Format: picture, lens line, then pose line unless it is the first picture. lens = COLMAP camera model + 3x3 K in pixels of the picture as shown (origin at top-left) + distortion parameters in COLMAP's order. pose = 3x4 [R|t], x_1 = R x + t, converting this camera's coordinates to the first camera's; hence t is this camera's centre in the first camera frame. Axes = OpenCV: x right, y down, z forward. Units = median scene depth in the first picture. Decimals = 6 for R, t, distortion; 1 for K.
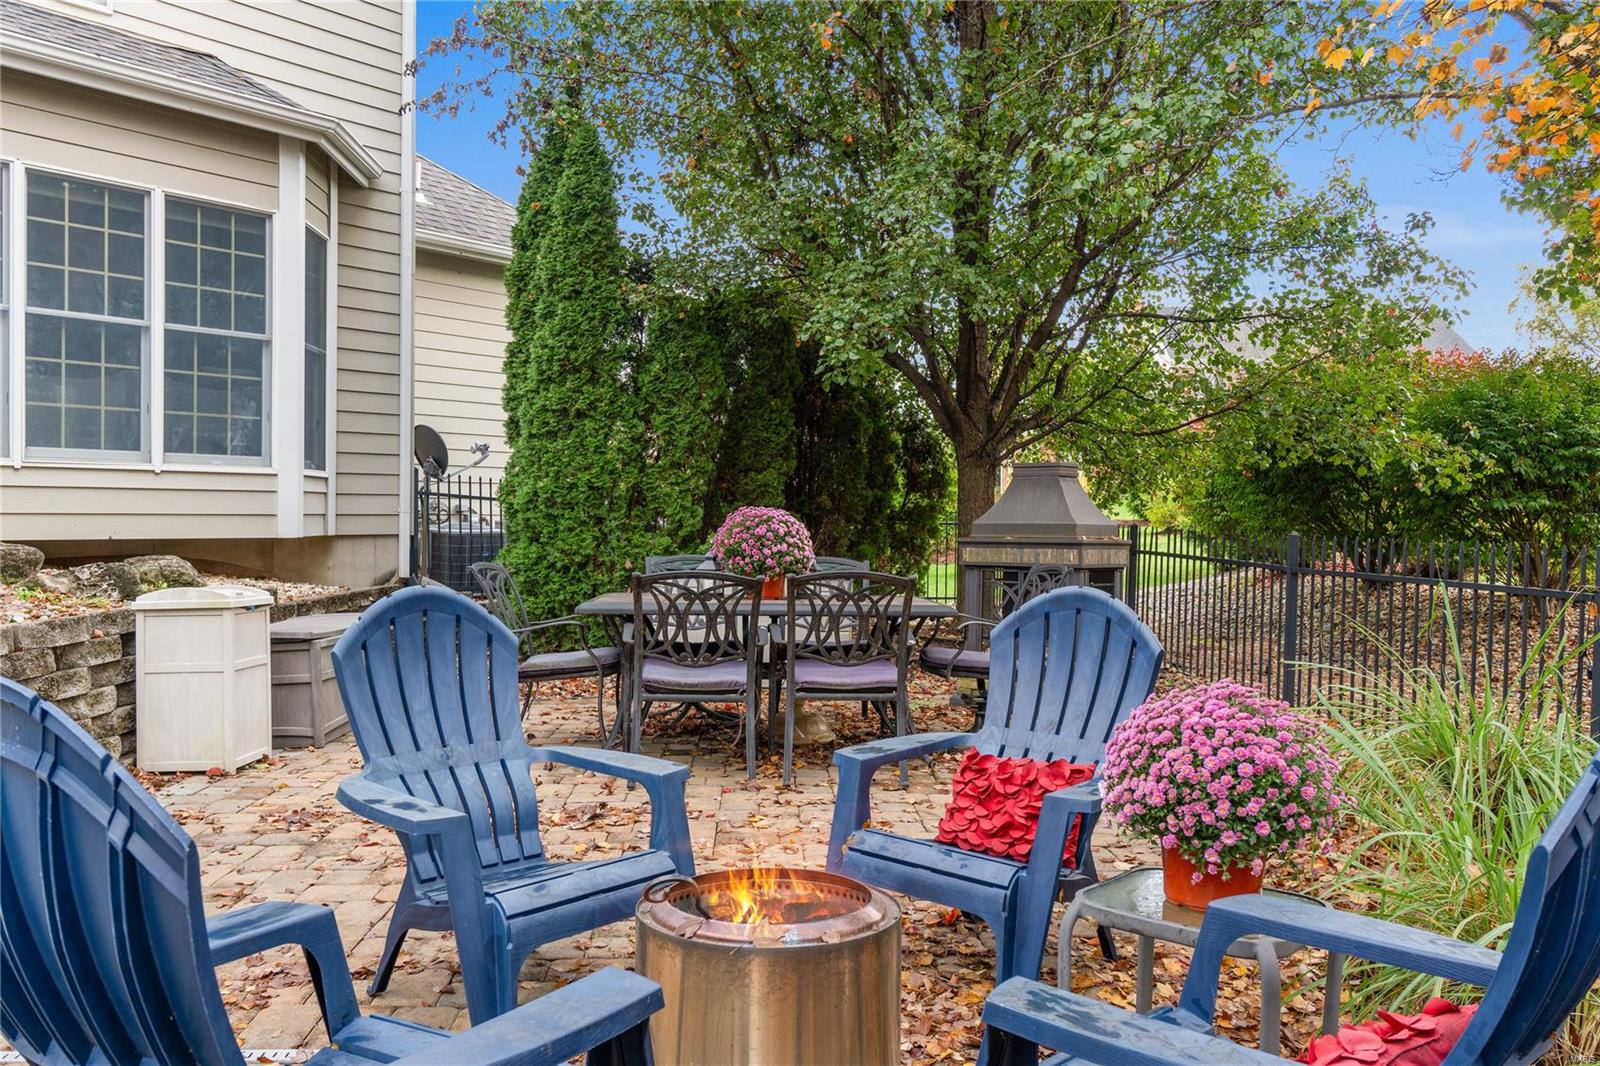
lens RADIAL K [[1268.6, 0, 803.5], [0, 1268.6, 524.2], [0, 0, 1]] dist [0.000809, 0.001136]
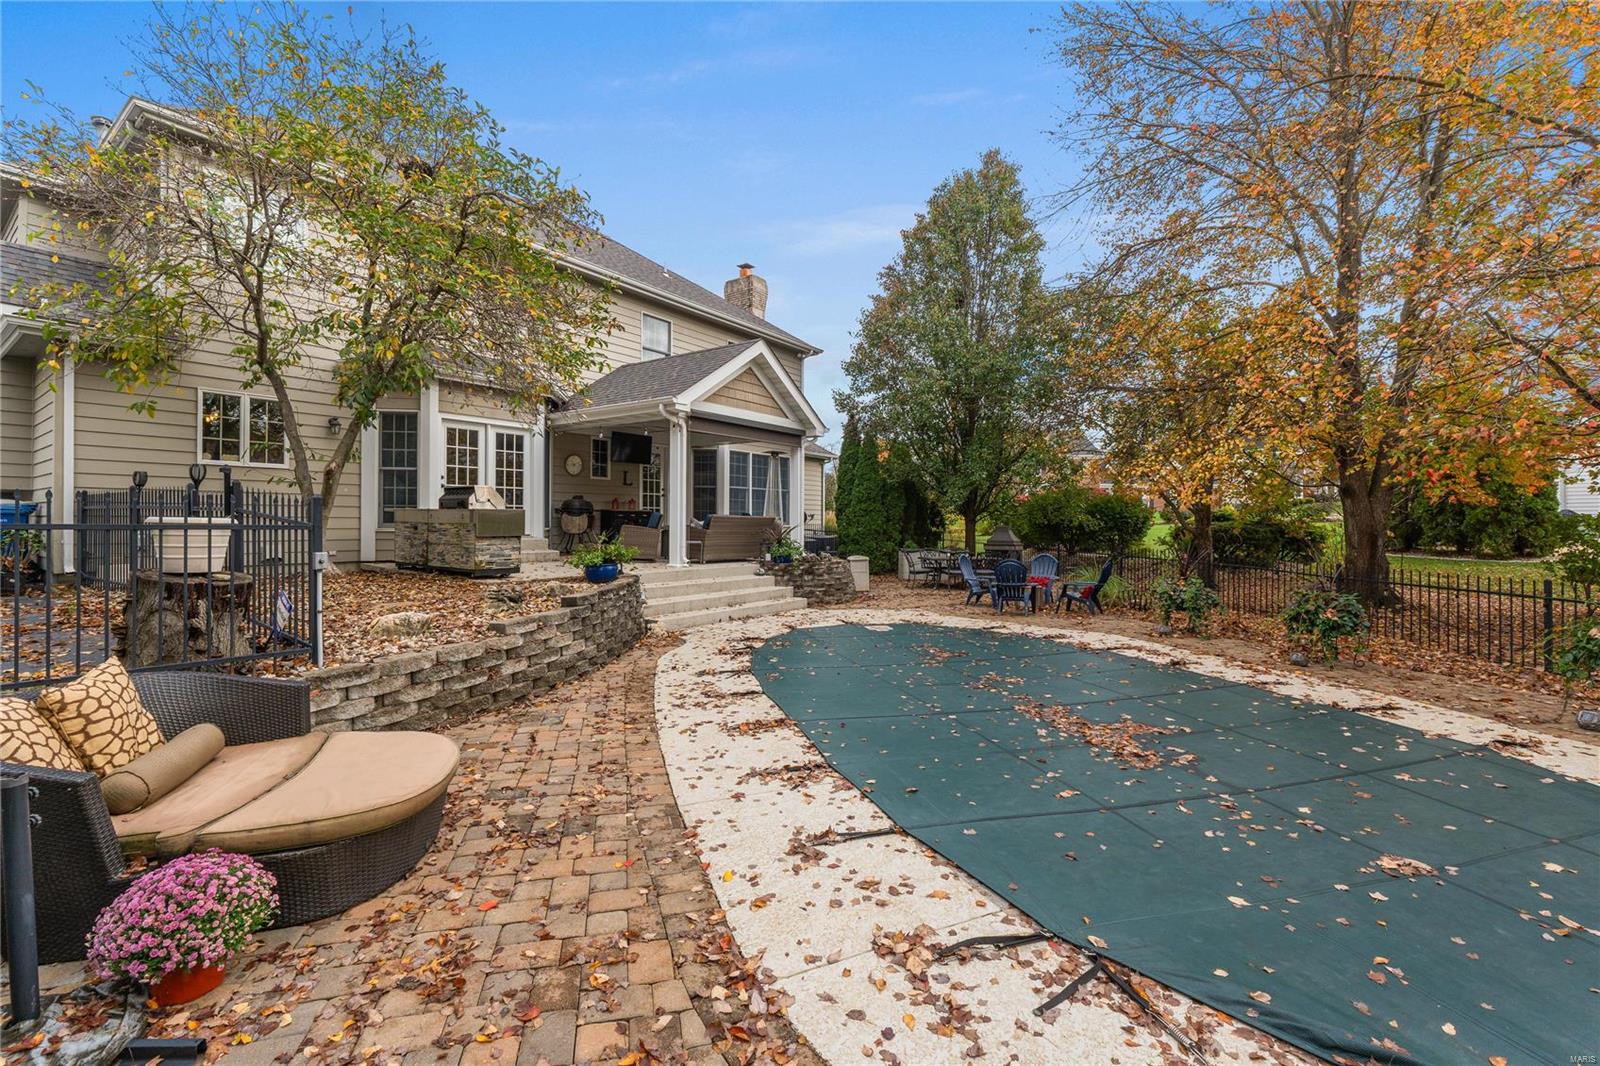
lens RADIAL K [[668.3, 0, 800.9], [0, 668.3, 510.2], [0, 0, 1]] dist [-0.008907, -0.000034]
pose [[0.997045, -0.004215, 0.076704, -0.535348], [0.006022, 0.999709, -0.023345, -0.042365], [-0.076584, 0.023738, 0.996781, -0.977415]]
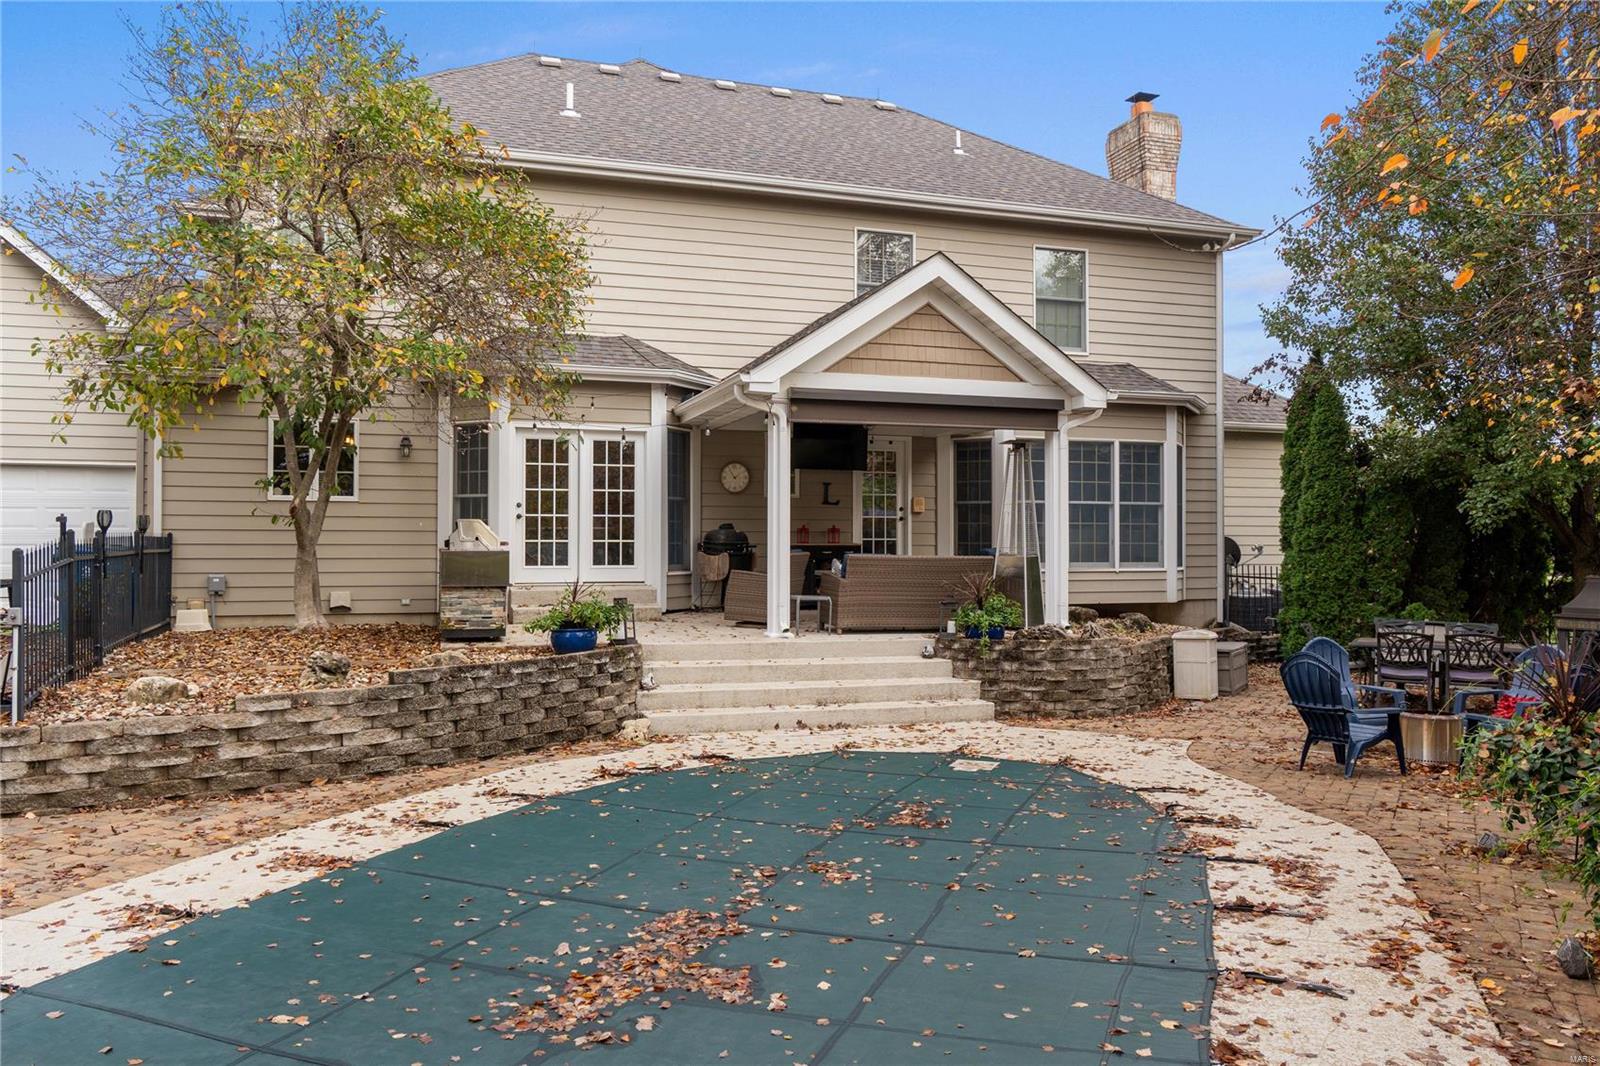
lens RADIAL K [[1149.6, 0, 805.8], [0, 1149.6, 525.9], [0, 0, 1]] dist [-0.003453, 0.002615]
pose [[0.851796, -0.015257, -0.523651, 0.056262], [0.000501, 0.999599, -0.028309, -0.059737], [0.523873, 0.023851, 0.851462, -0.867911]]
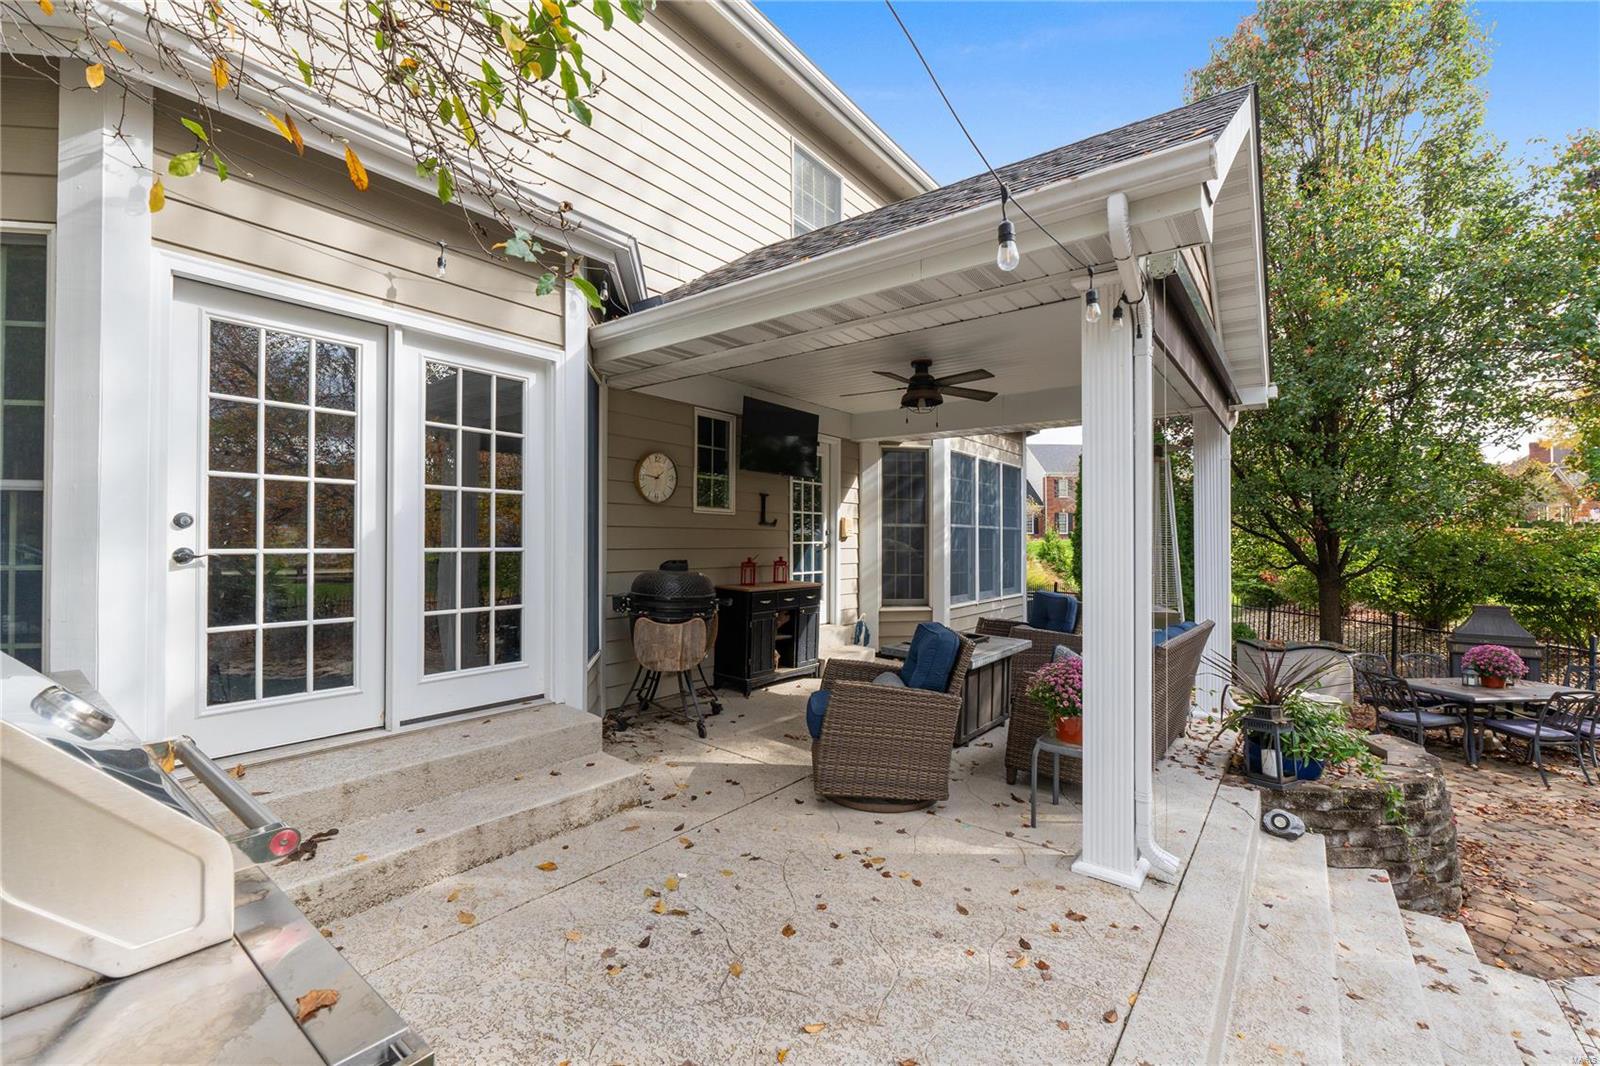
lens RADIAL K [[668.3, 0, 799.1], [0, 668.3, 534.8], [0, 0, 1]] dist [-0.008907, -0.000034]
pose [[0.999052, -0.001872, 0.043488, -0.822352], [0.002670, 0.999829, -0.018312, -0.119305], [-0.043446, 0.018411, 0.998886, -0.058074]]
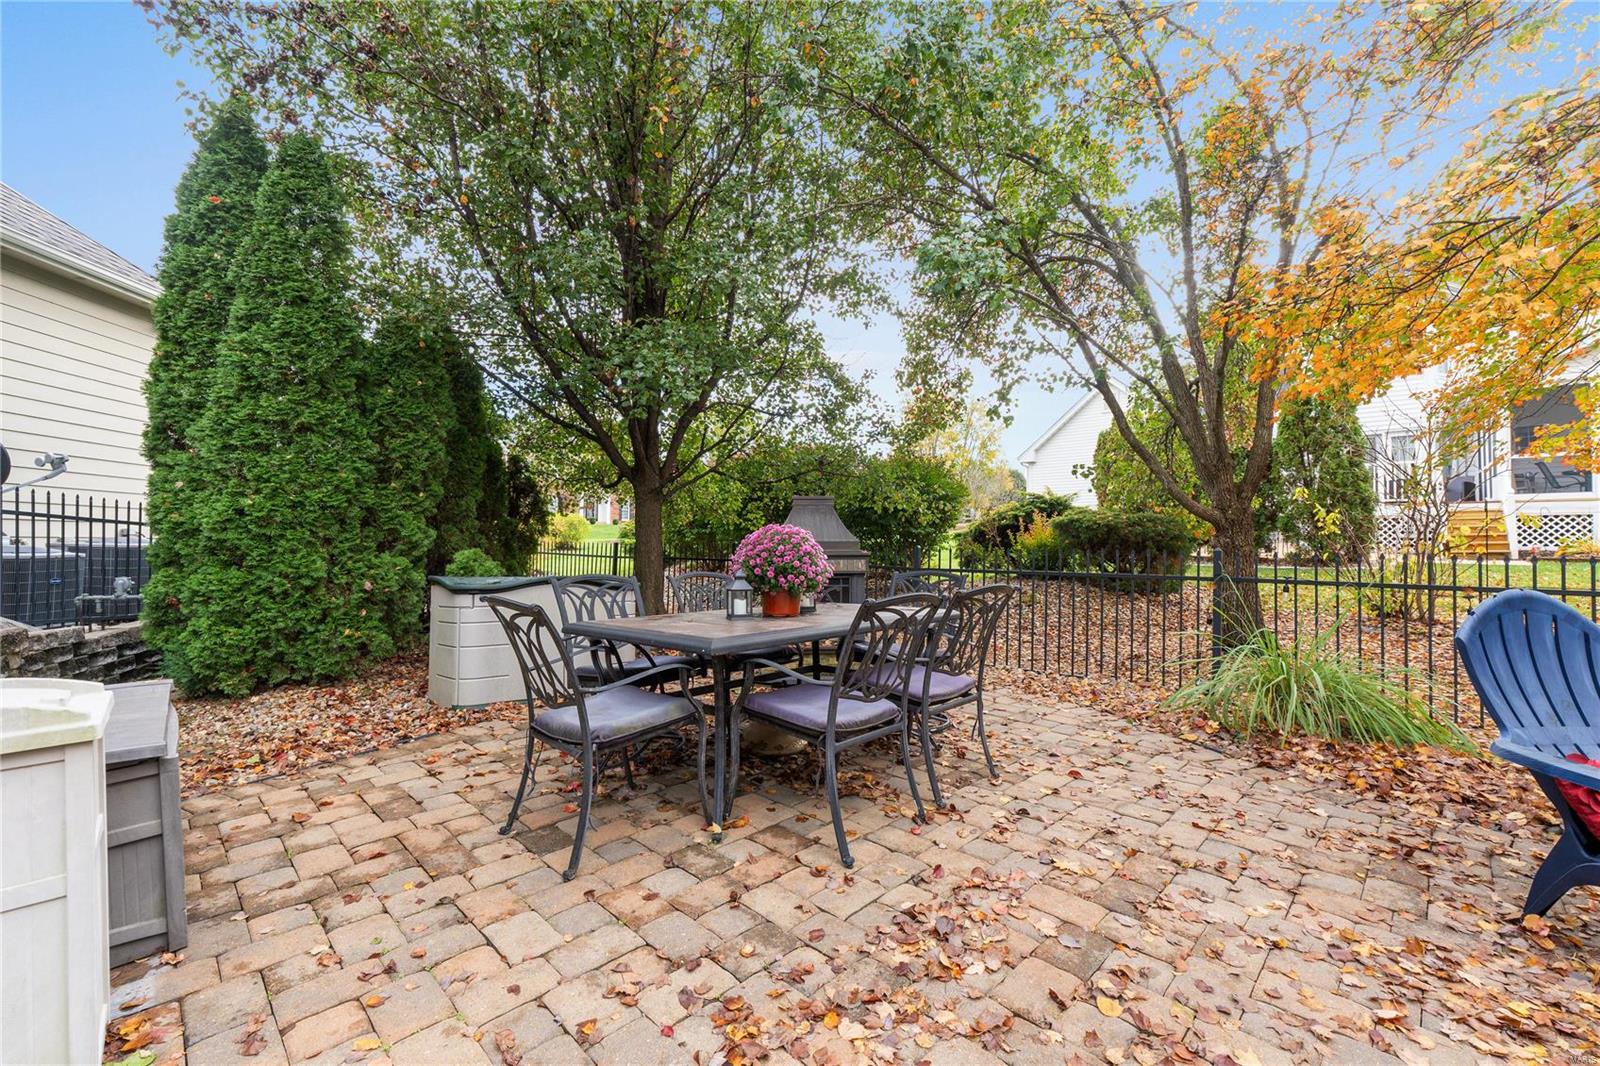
lens RADIAL K [[668.3, 0, 800.5], [0, 668.3, 530.9], [0, 0, 1]] dist [-0.008907, -0.000034]
pose [[0.725511, 0.006528, 0.688180, -0.248461], [0.007567, 0.999819, -0.017462, 0.000723], [-0.688169, 0.017877, 0.725330, 0.390065]]
